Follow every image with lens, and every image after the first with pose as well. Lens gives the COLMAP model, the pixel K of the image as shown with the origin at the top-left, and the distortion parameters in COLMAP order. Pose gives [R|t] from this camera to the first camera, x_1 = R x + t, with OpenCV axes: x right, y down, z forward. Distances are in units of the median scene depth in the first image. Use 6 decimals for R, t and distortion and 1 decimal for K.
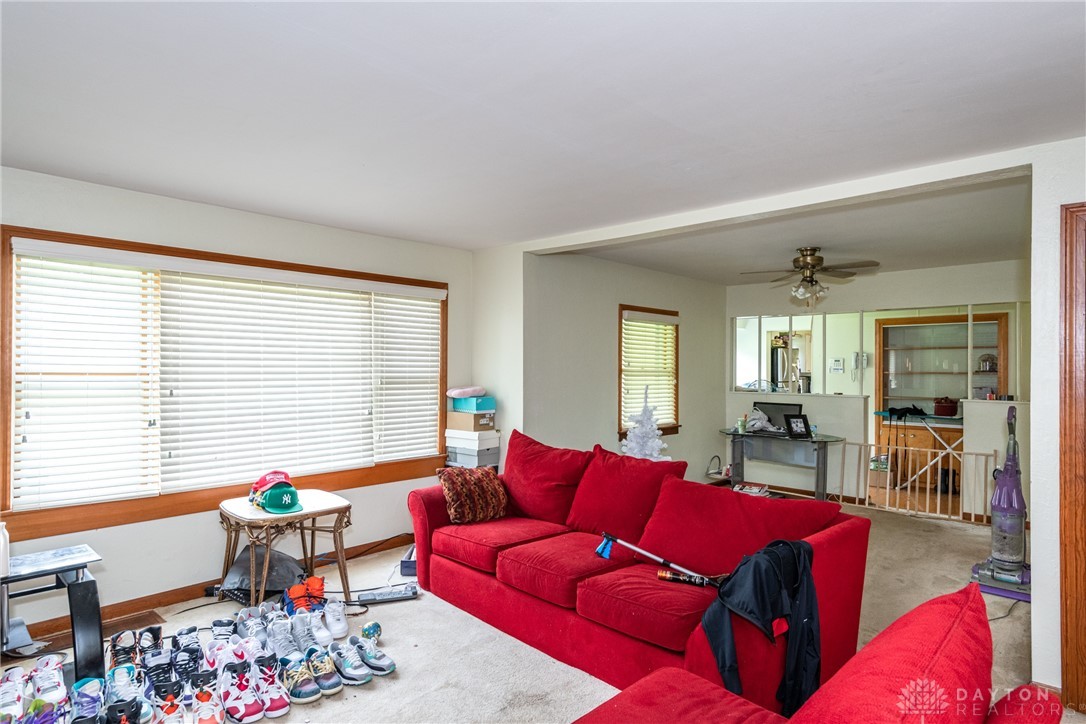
lens RADIAL K [[603.8, 0, 543.0], [0, 603.8, 362.0], [0, 0, 1]] dist [-0.000878, -0.000247]
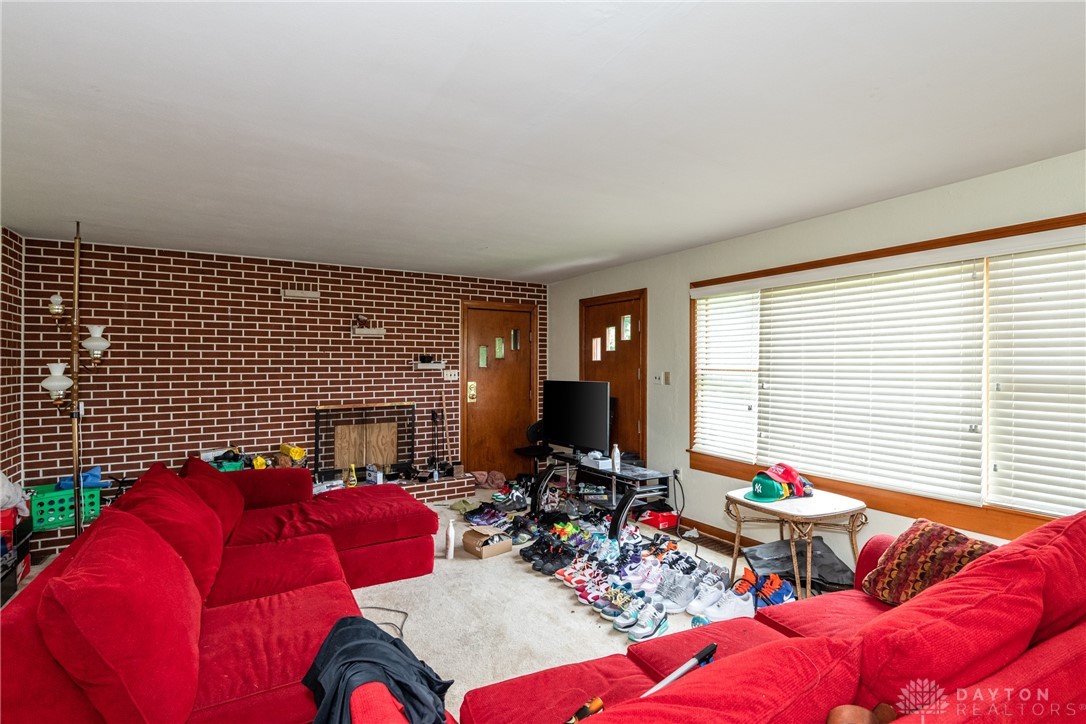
lens RADIAL K [[538.6, 0, 543.0], [0, 538.6, 362.0], [0, 0, 1]] dist [0.000000, -0.000009]
pose [[-0.278101, -0.004839, -0.960540, 0.582748], [0.010843, 0.999908, -0.008176, 0.005765], [0.960491, -0.012689, -0.278023, 0.869406]]
